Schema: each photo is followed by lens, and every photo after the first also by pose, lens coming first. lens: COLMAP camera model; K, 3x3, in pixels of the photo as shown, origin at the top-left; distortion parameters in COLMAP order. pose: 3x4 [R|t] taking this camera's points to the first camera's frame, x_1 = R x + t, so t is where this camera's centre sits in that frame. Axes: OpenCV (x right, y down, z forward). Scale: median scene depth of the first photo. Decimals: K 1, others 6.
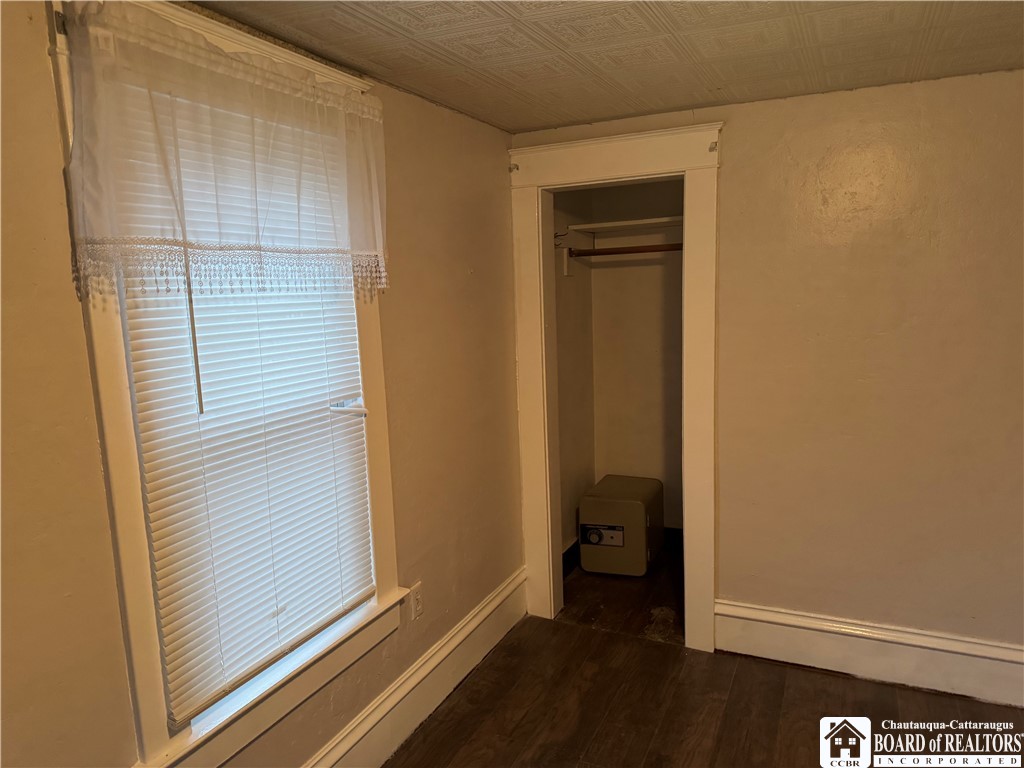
lens RADIAL K [[723.1, 0, 512.0], [0, 723.1, 384.0], [0, 0, 1]] dist [0.083223, 0.000267]
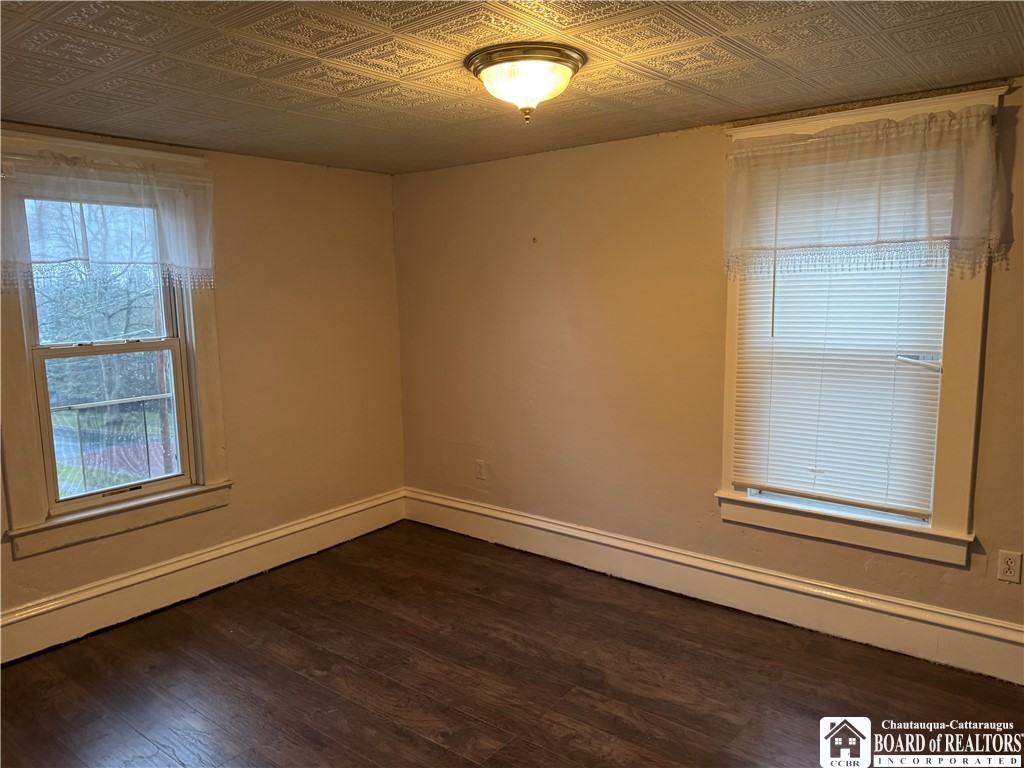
lens RADIAL K [[715.6, 0, 512.2], [0, 715.6, 390.6], [0, 0, 1]] dist [0.030582, -0.049711]
pose [[-0.224461, 0.180649, -0.957592, 1.243285], [-0.098839, 0.973379, 0.206795, -0.115570], [0.969458, 0.141065, -0.200630, 0.609744]]
